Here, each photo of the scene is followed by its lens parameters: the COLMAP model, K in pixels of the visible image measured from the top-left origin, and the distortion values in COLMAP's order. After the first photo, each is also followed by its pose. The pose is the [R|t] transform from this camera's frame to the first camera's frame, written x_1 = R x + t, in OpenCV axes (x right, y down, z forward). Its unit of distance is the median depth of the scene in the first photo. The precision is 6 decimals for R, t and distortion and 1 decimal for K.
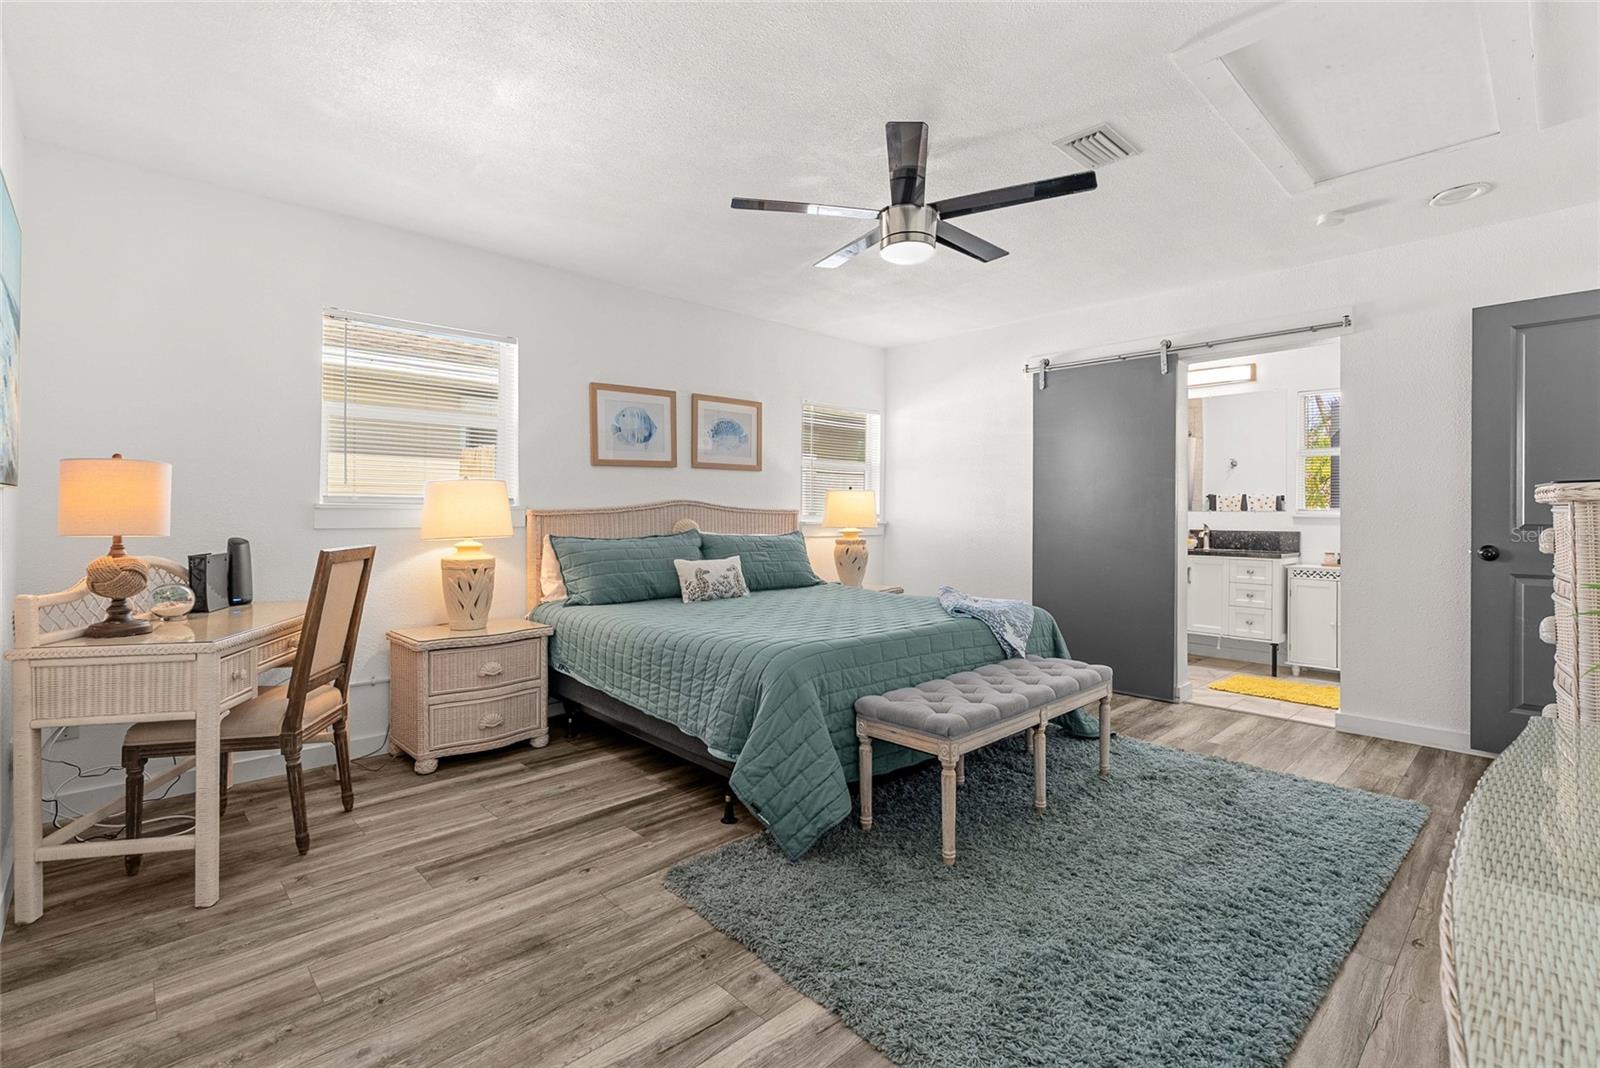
lens RADIAL K [[733.5, 0, 803.2], [0, 733.5, 523.6], [0, 0, 1]] dist [-0.002794, -0.000229]
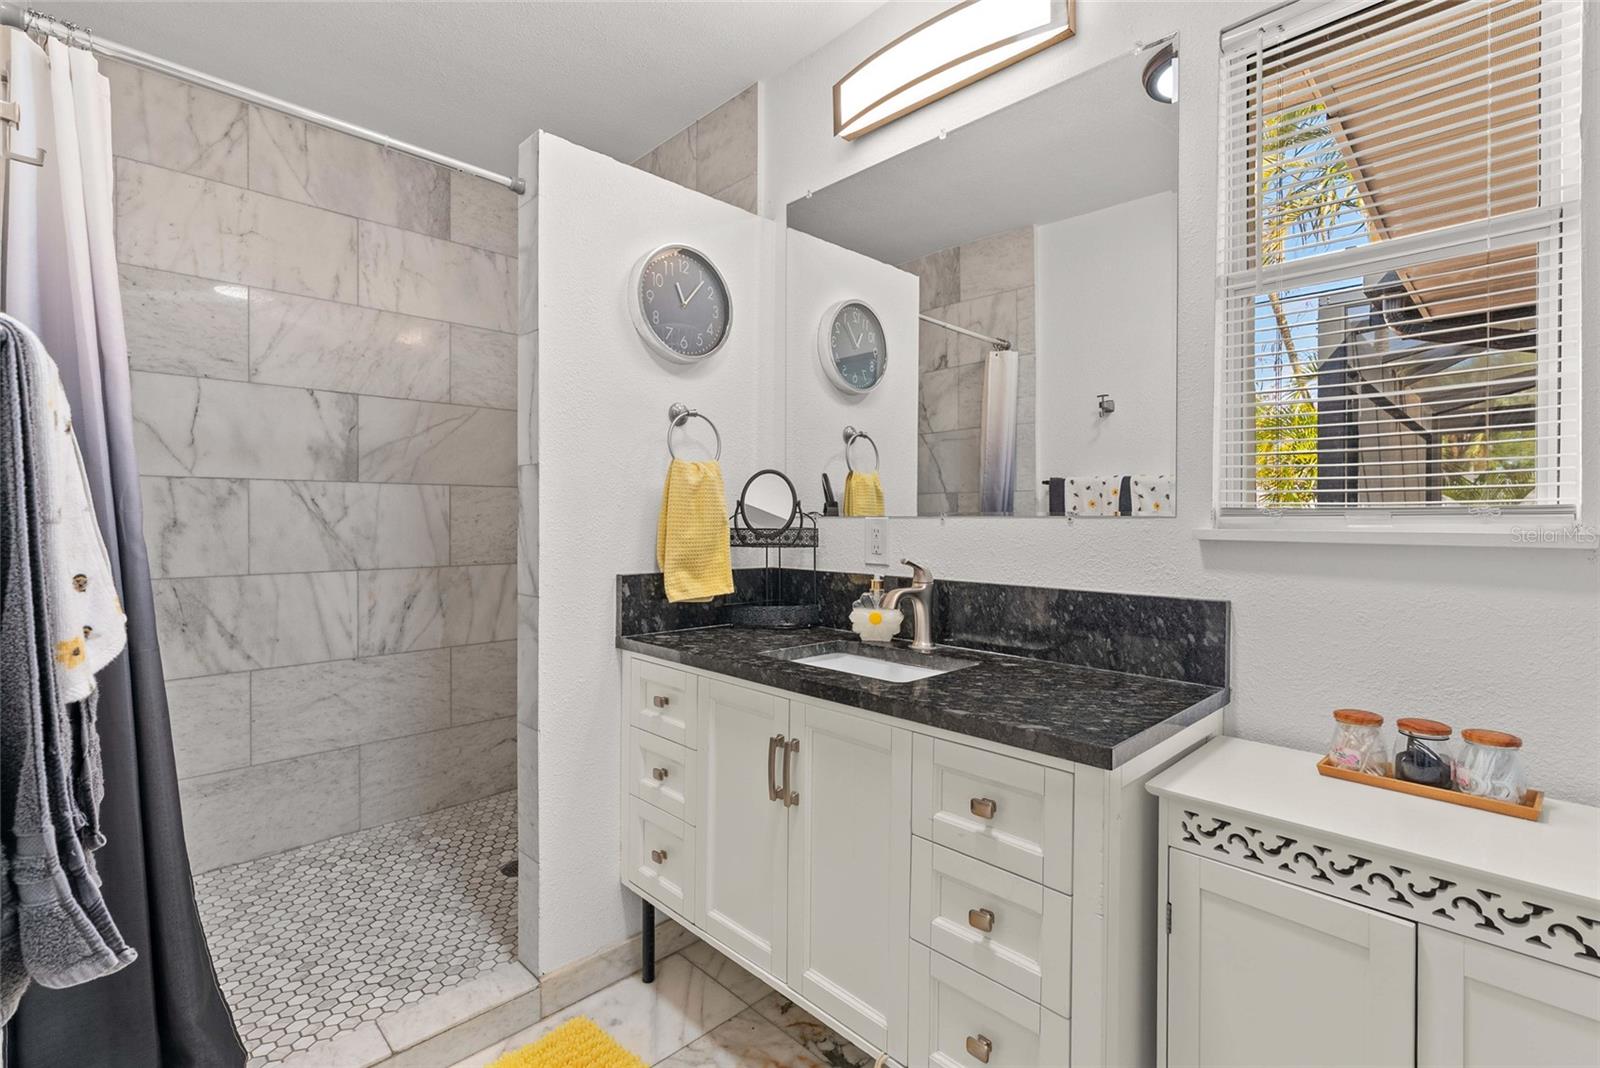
lens RADIAL K [[733.5, 0, 797.5], [0, 733.5, 528.4], [0, 0, 1]] dist [-0.002794, -0.000229]
pose [[0.999594, -0.005987, 0.027864, 0.493006], [0.006031, 0.999981, -0.001477, -0.012130], [-0.027854, 0.001644, 0.999611, 0.708824]]
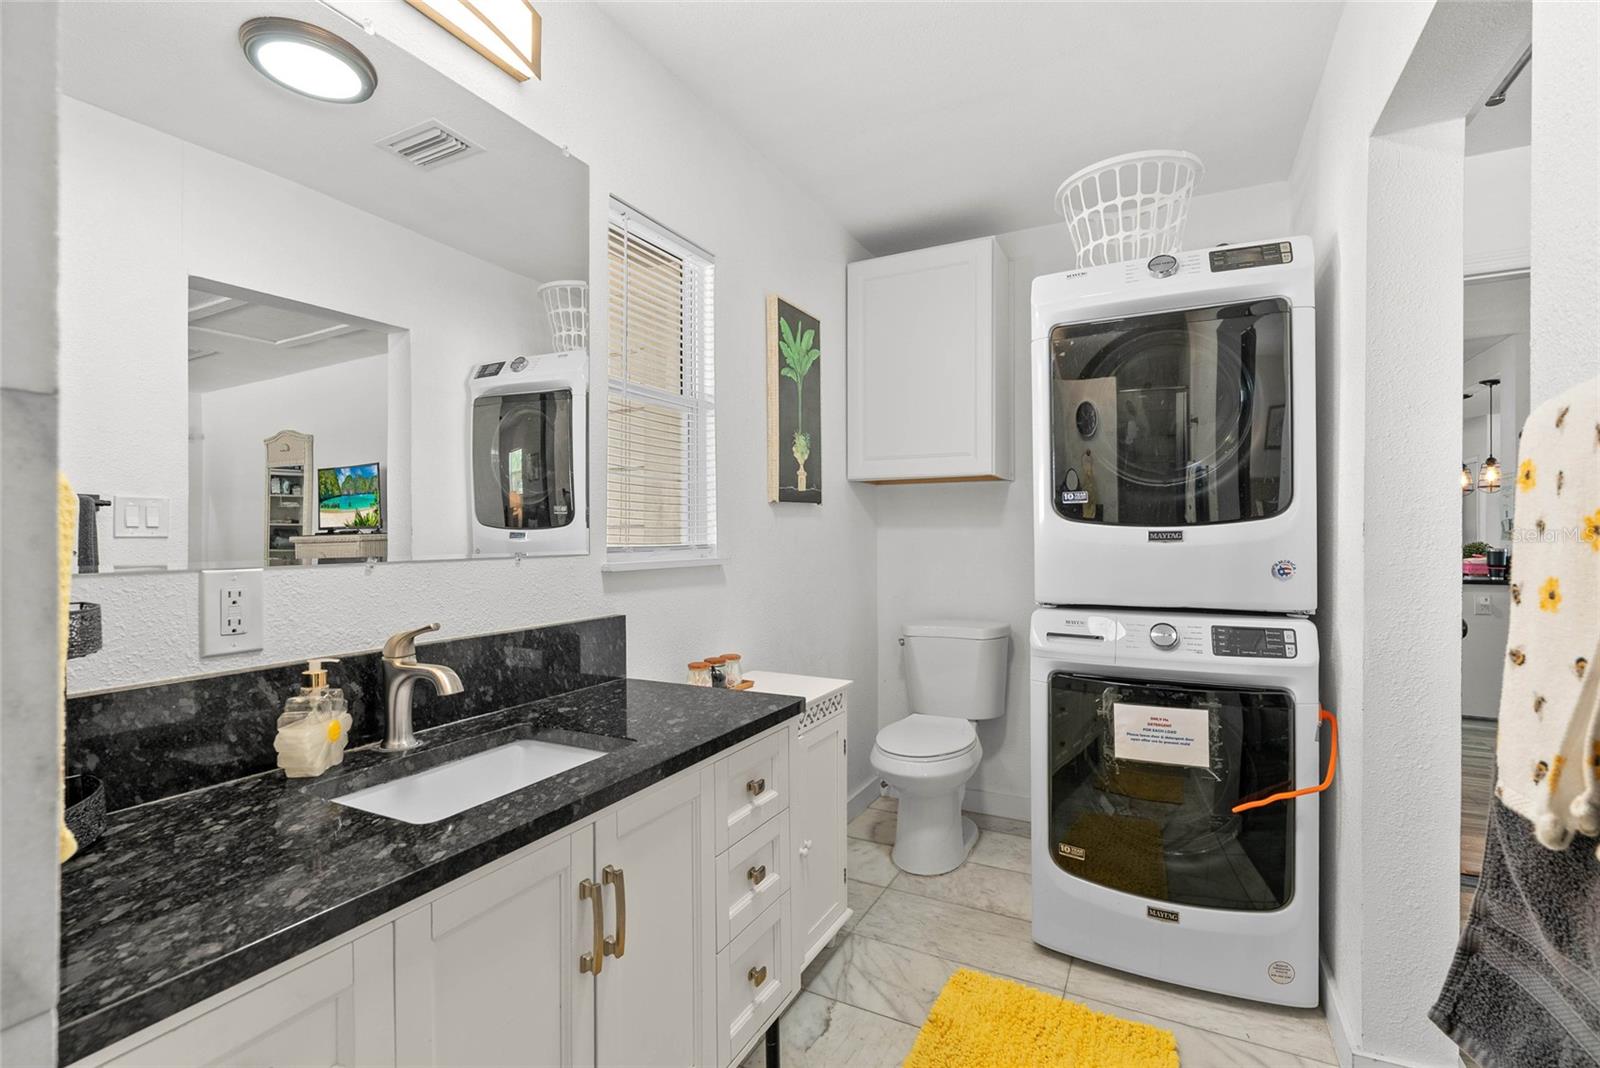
lens RADIAL K [[733.5, 0, 800.6], [0, 733.5, 532.1], [0, 0, 1]] dist [-0.002794, -0.000229]
pose [[-0.320362, -0.005558, 0.947279, 0.315862], [0.015940, 0.999810, 0.011257, -0.026190], [-0.947161, 0.018706, -0.320213, 0.955039]]
